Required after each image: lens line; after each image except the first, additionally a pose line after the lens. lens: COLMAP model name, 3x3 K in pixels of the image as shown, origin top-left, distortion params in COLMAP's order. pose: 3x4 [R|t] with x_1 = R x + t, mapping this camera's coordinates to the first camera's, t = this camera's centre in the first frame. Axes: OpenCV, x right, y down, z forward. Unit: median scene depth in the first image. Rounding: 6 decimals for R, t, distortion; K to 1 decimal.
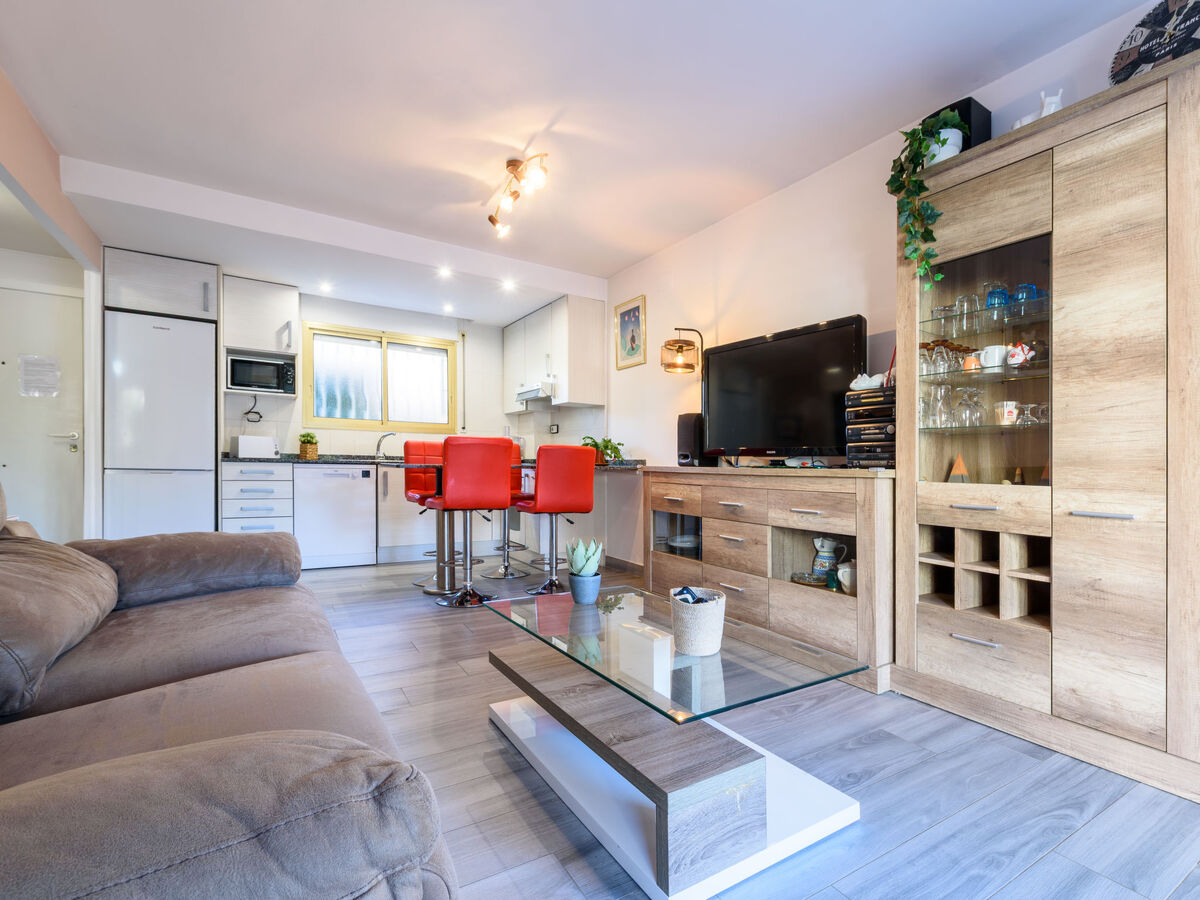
lens RADIAL K [[546.5, 0, 600.1], [0, 546.5, 484.4], [0, 0, 1]] dist [0.001839, 0.000007]
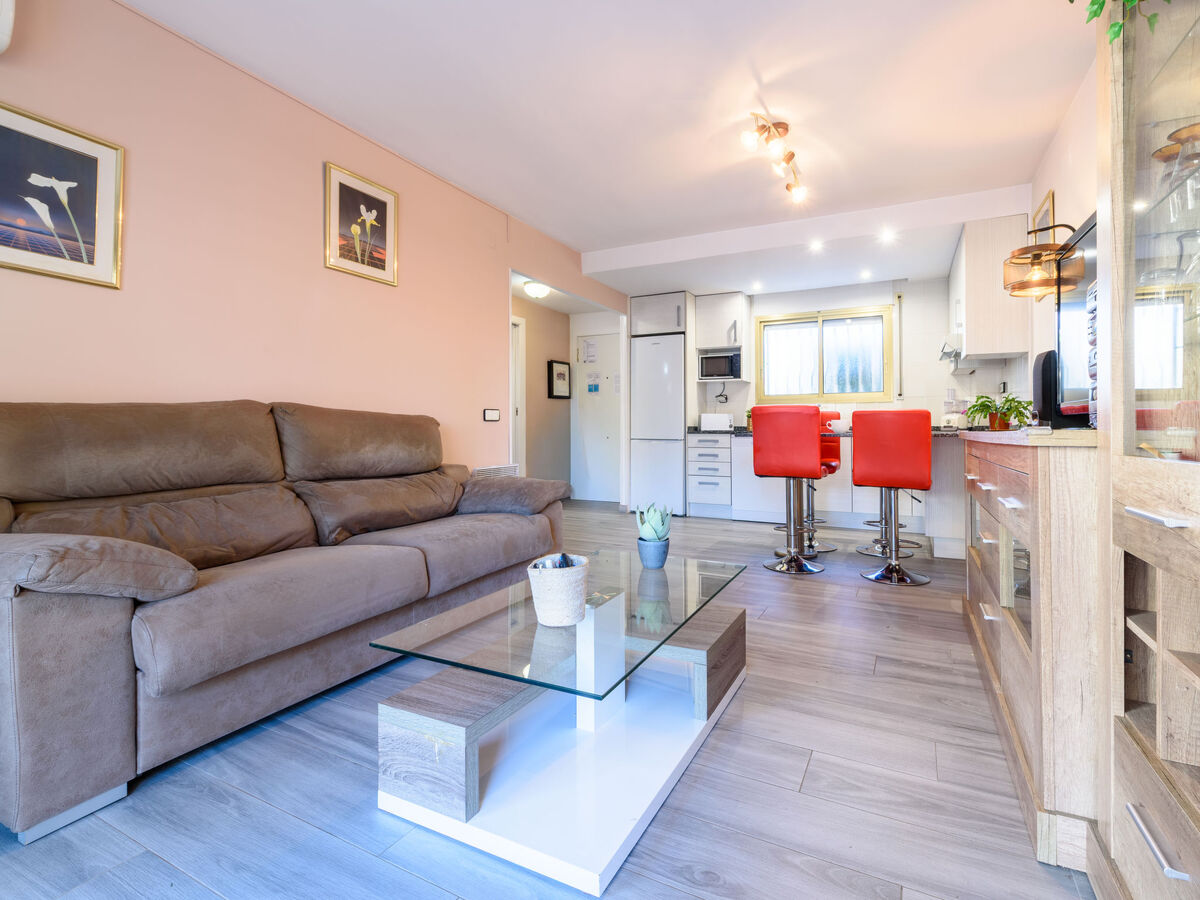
lens RADIAL K [[523.6, 0, 675.5], [0, 523.6, 452.3], [0, 0, 1]] dist [-0.001025, -0.000217]
pose [[0.576667, 0.014342, -0.816853, 0.339334], [-0.018372, 0.999821, 0.004585, -0.000208], [0.816772, 0.012364, 0.576827, 0.204514]]
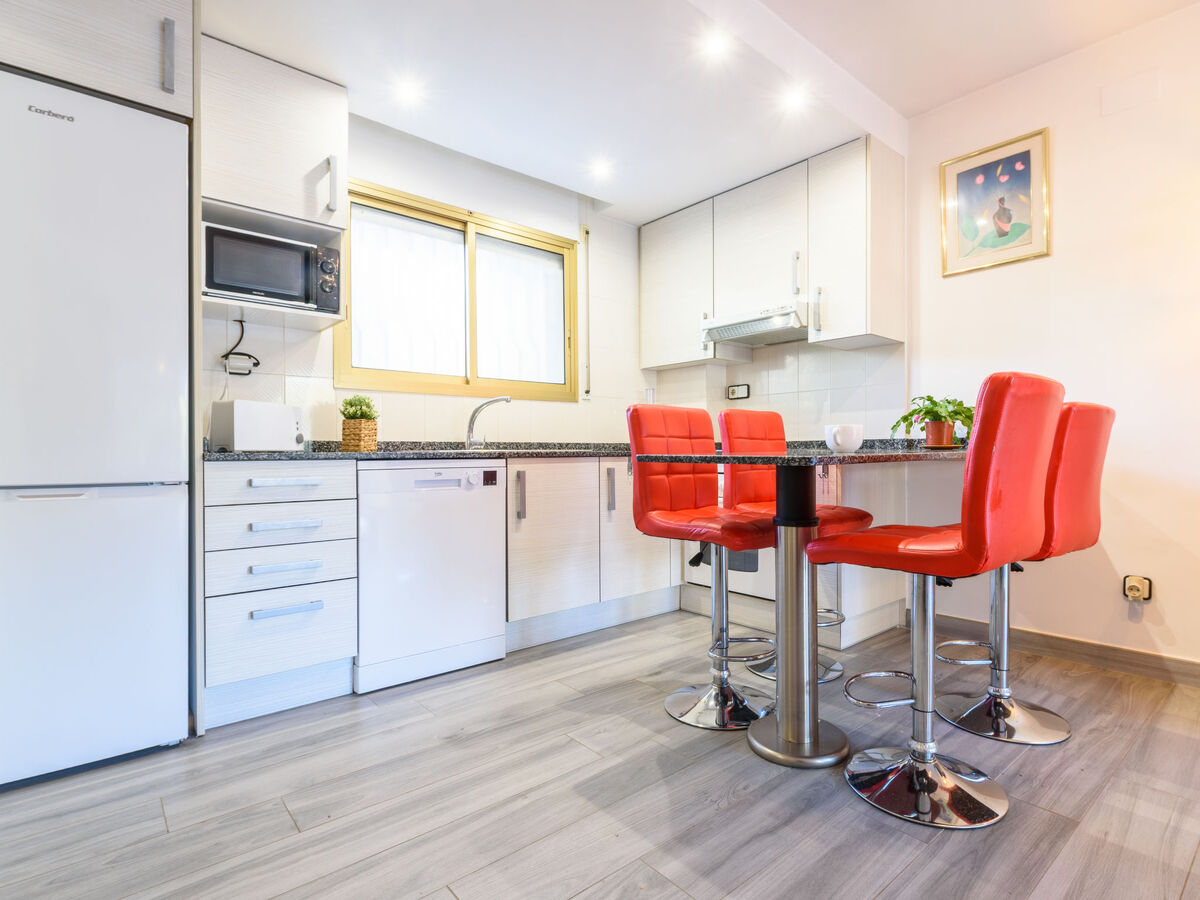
lens RADIAL K [[596.2, 0, 585.3], [0, 596.2, 457.3], [0, 0, 1]] dist [-0.001716, -0.001107]
pose [[0.988048, -0.027208, 0.151728, -0.444717], [0.031300, 0.999206, -0.024650, -0.022725], [-0.150937, 0.029104, 0.988115, 0.478592]]
